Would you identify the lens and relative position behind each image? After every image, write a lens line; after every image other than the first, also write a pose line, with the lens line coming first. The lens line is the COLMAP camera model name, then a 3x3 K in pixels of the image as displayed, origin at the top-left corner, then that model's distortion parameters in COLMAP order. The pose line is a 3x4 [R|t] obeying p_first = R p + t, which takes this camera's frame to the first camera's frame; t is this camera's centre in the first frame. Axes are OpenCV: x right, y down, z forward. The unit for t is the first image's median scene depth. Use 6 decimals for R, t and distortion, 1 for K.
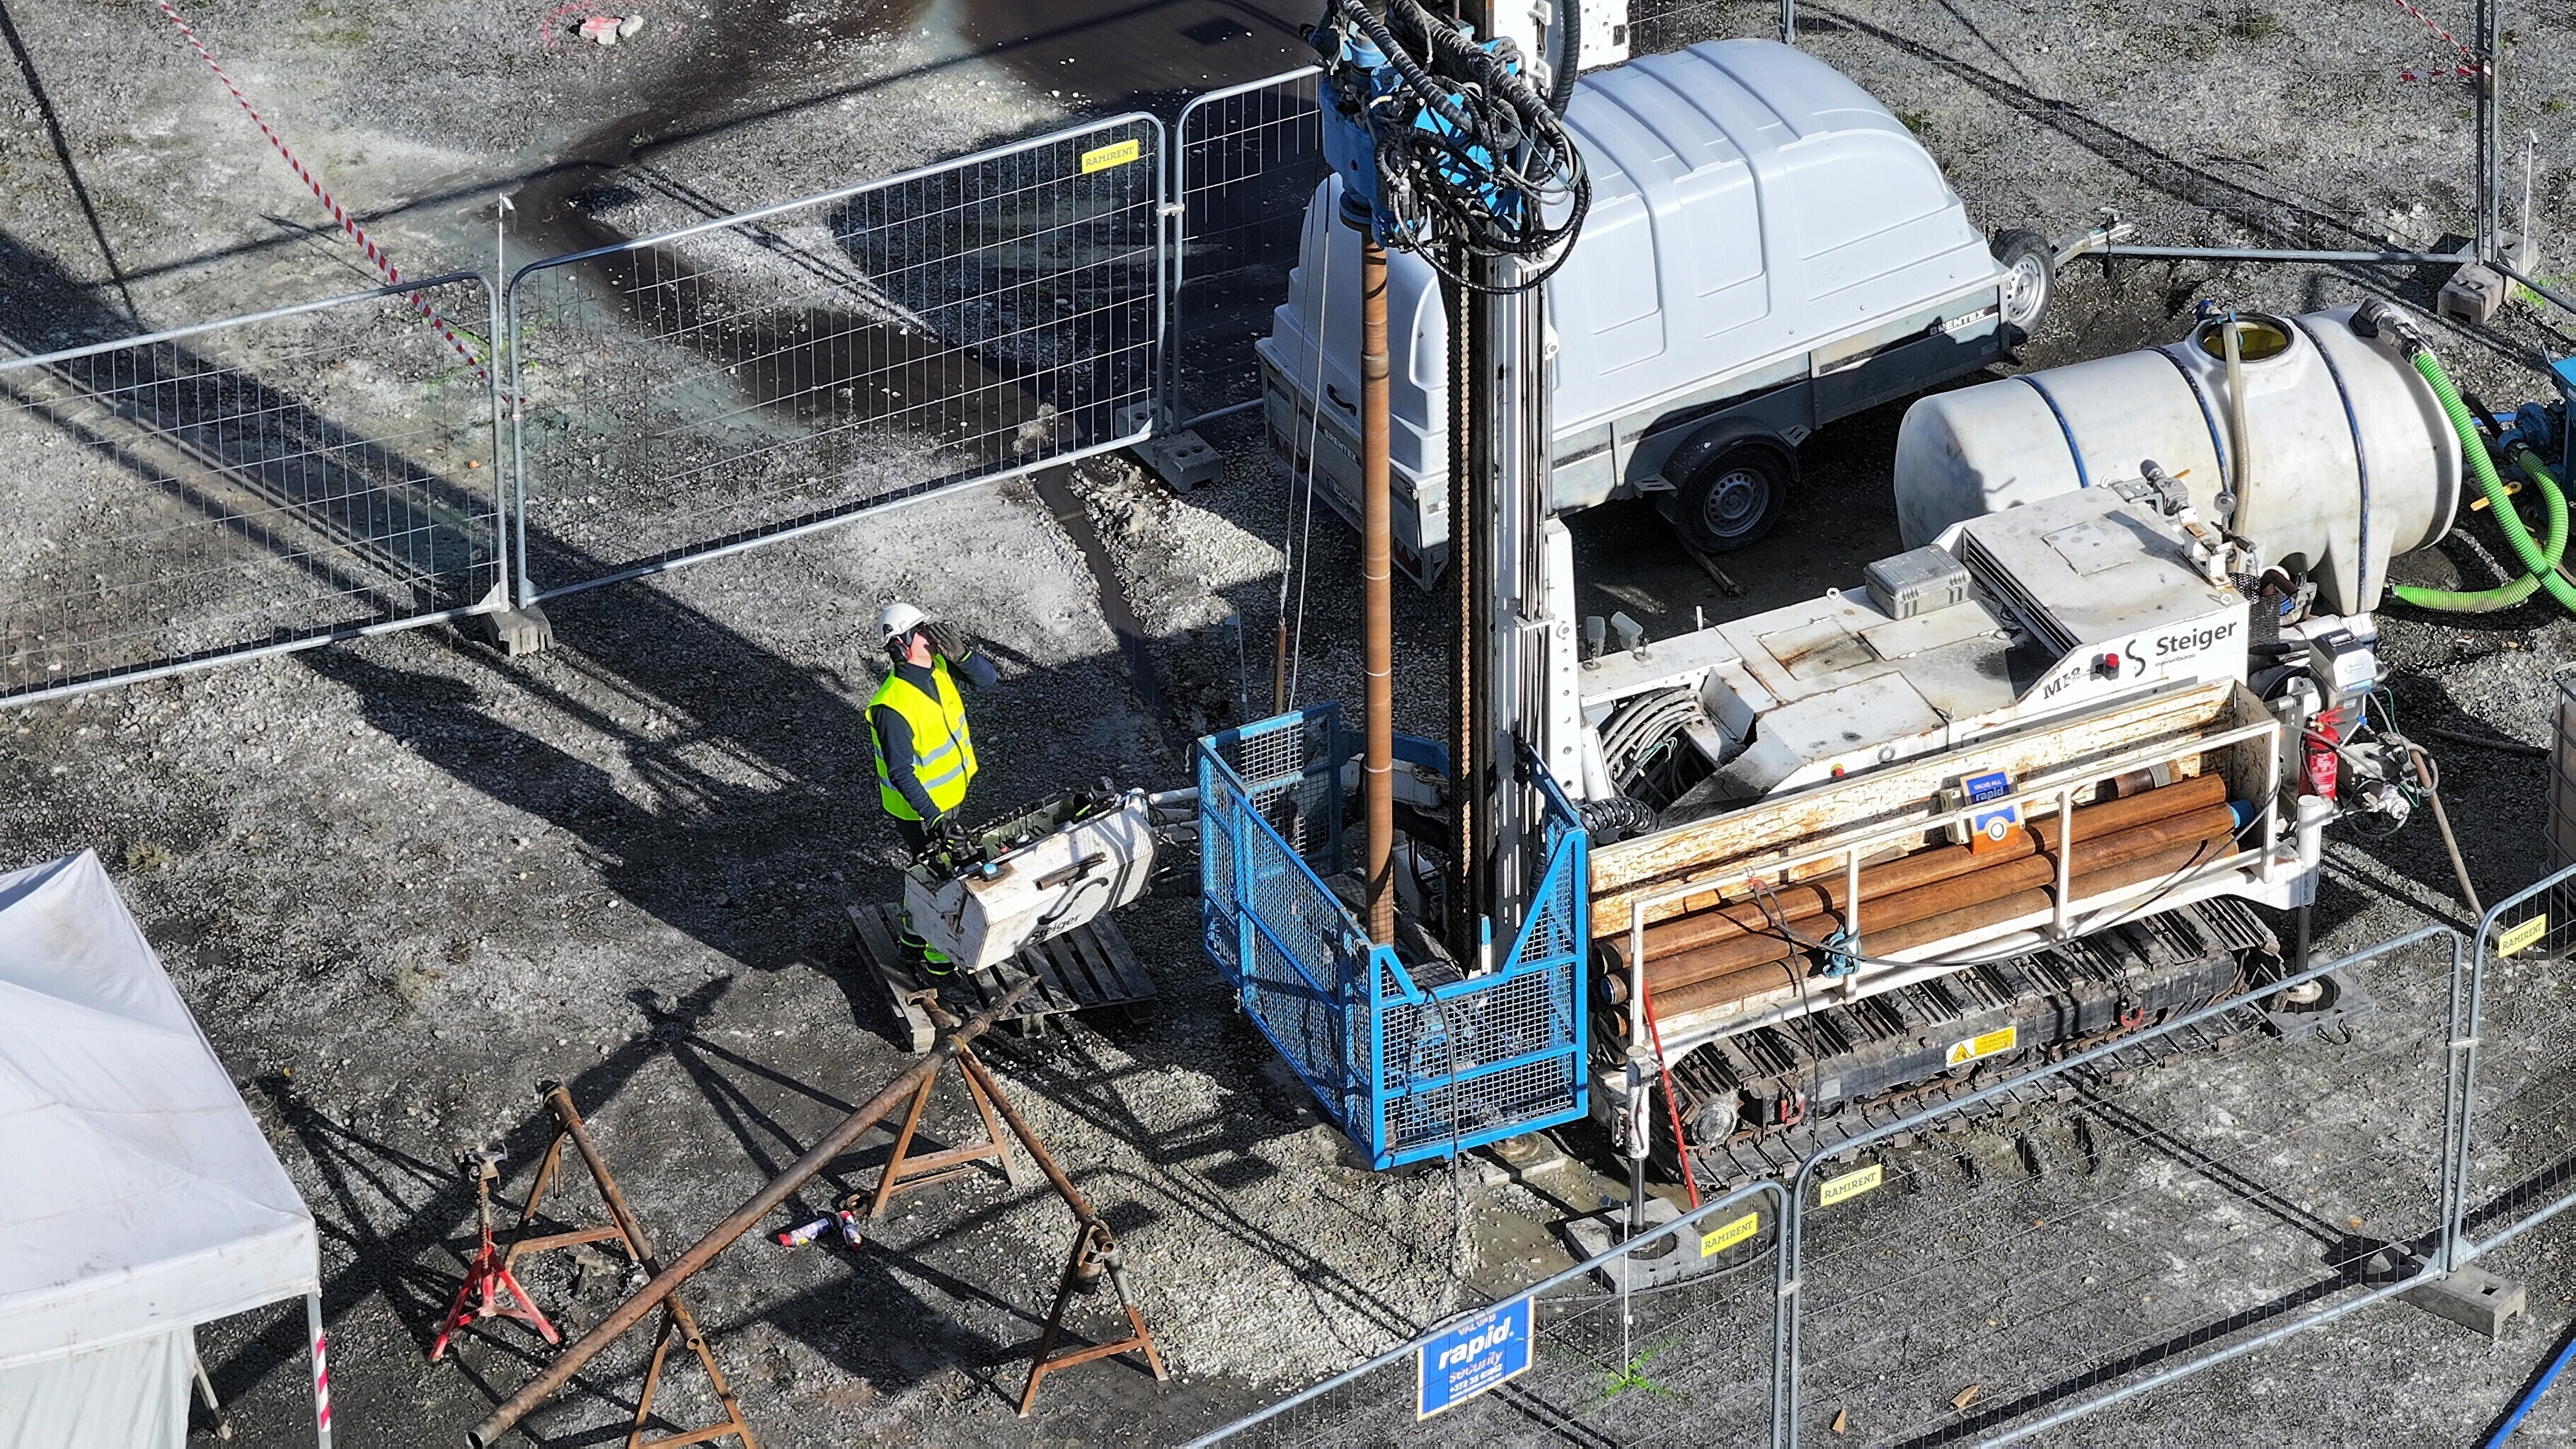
lens RADIAL K [[12821.7, 0, 1291.3], [0, 12821.7, 711.6], [0, 0, 1]] dist [-0.078345, 0.000000]
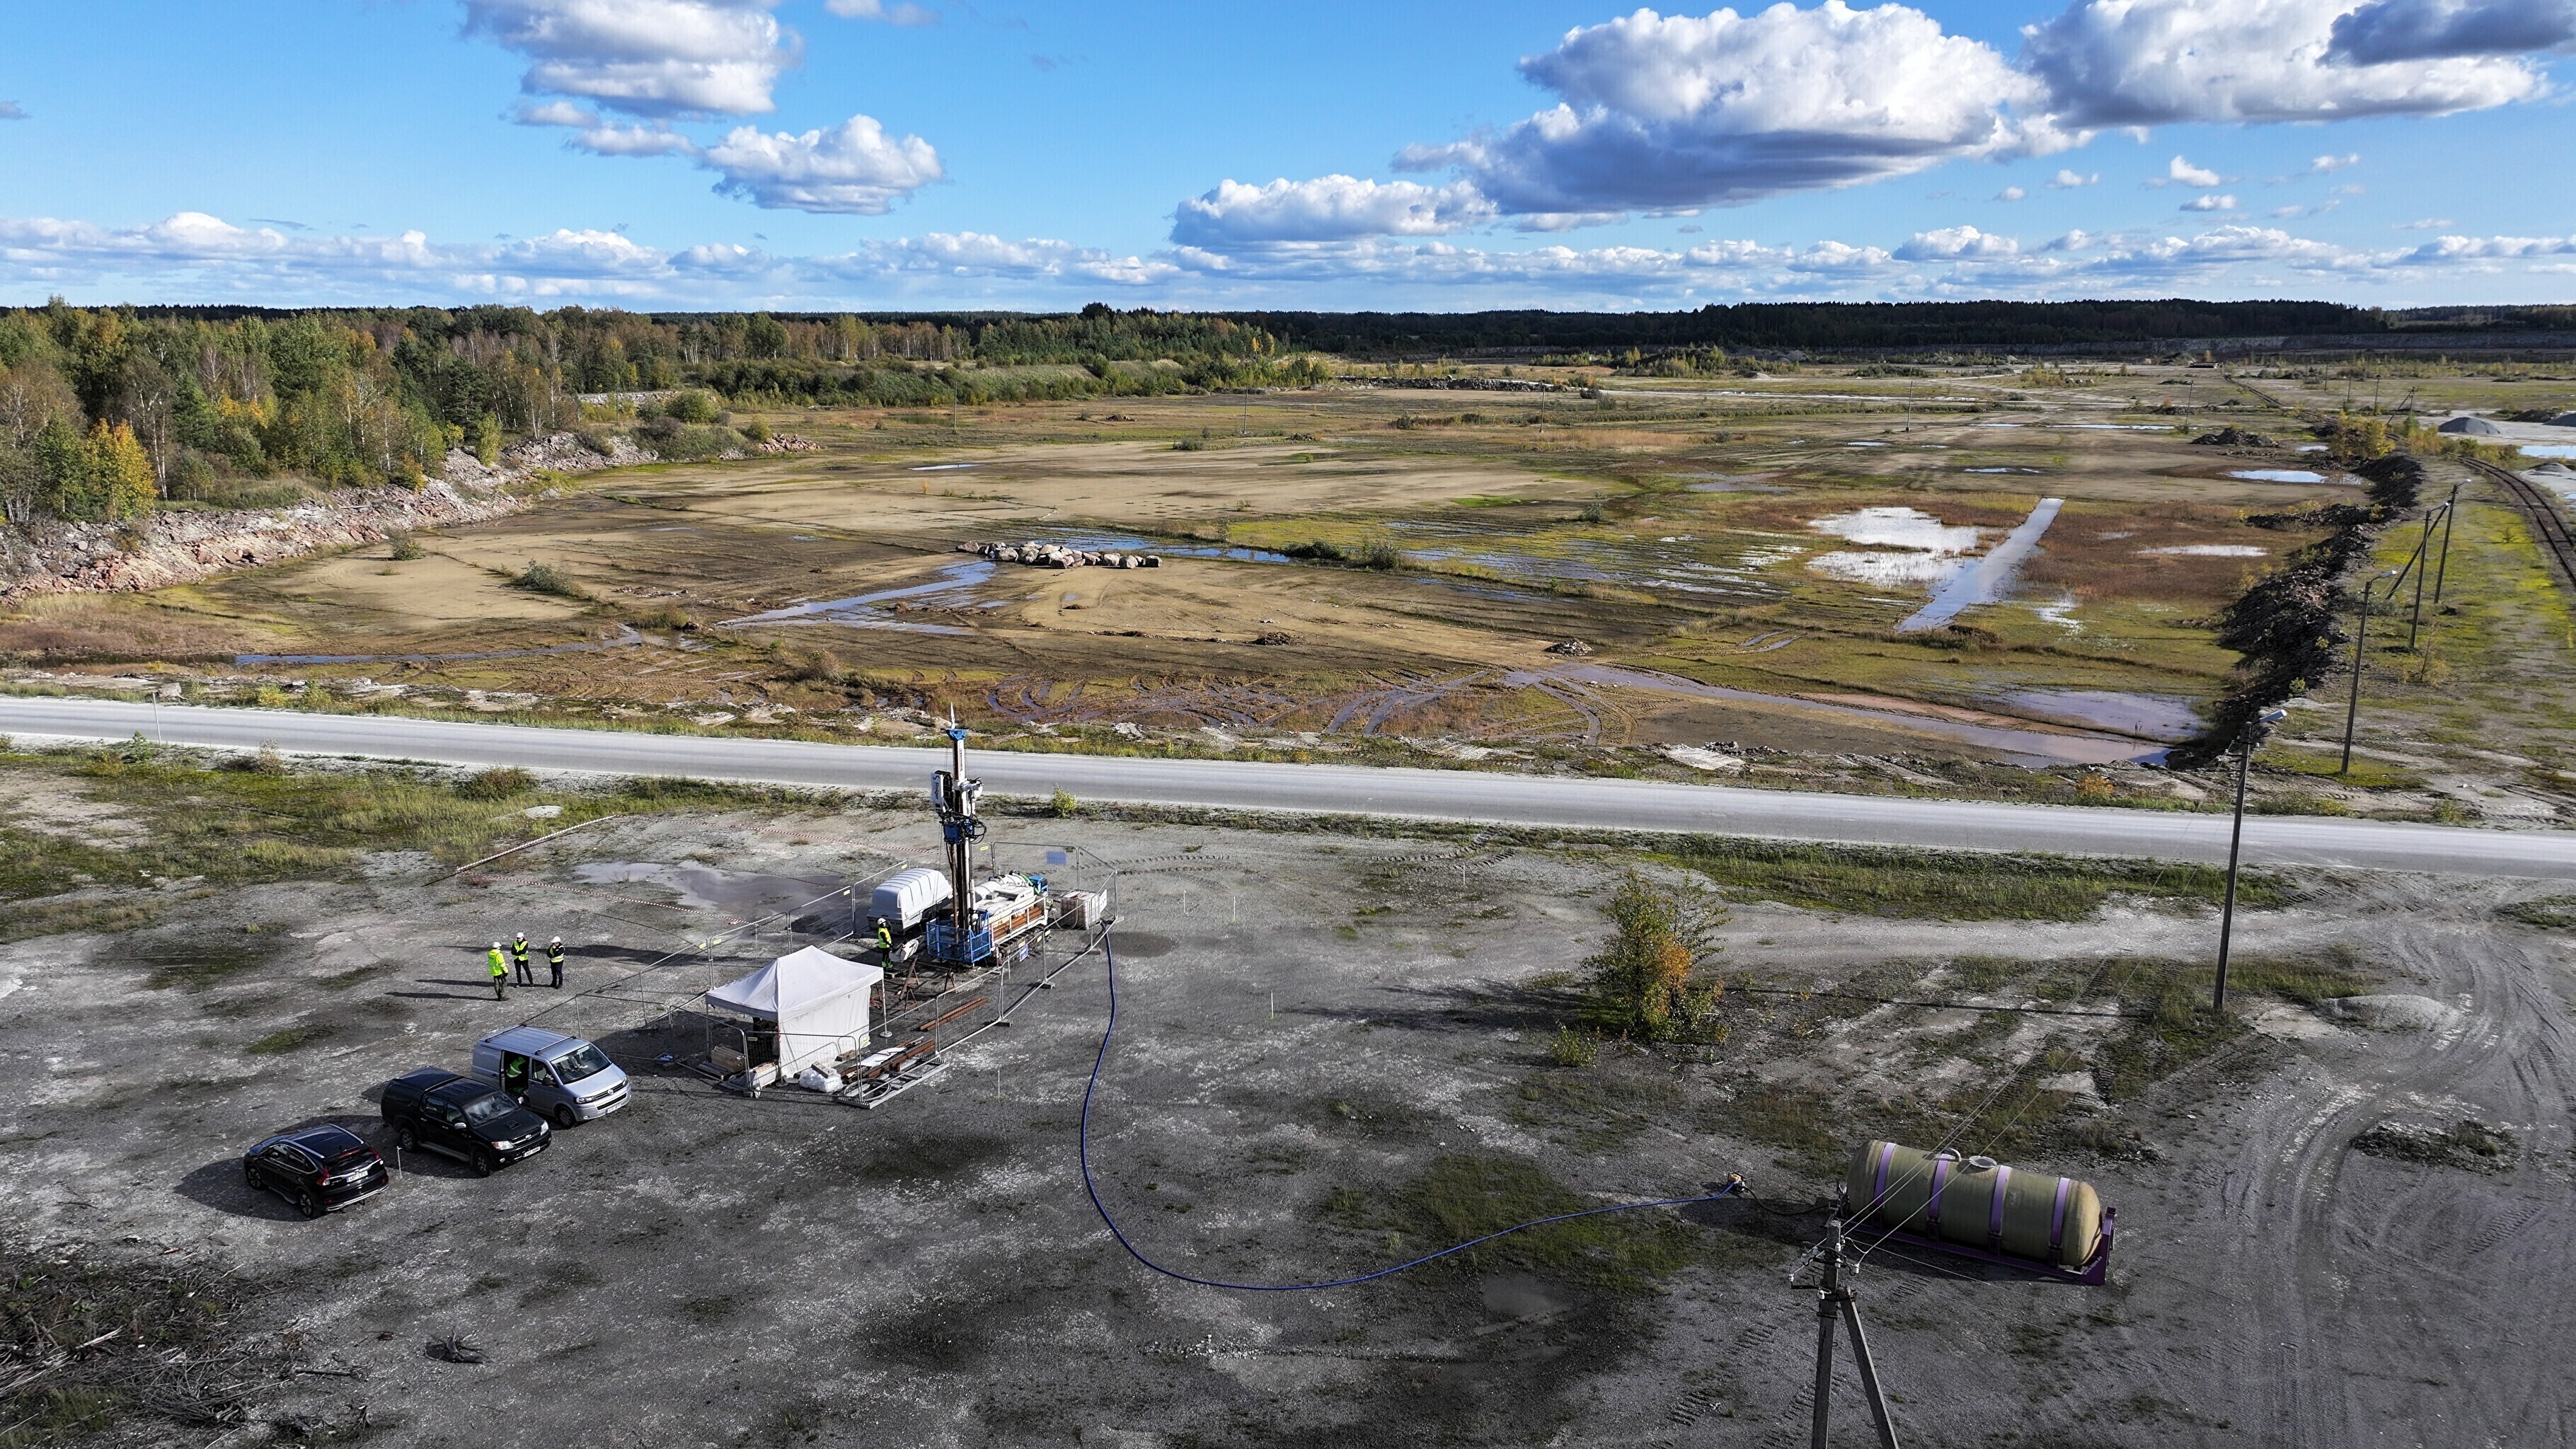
lens RADIAL K [[1845.8, 0, 1293.0], [0, 1845.8, 719.1], [0, 0, 1]] dist [0.012481, 0.000375]
pose [[0.794241, -0.129172, 0.593714, -0.472767], [0.327829, 0.913812, -0.239740, 0.227278], [-0.511576, 0.385048, 0.768133, -0.015923]]
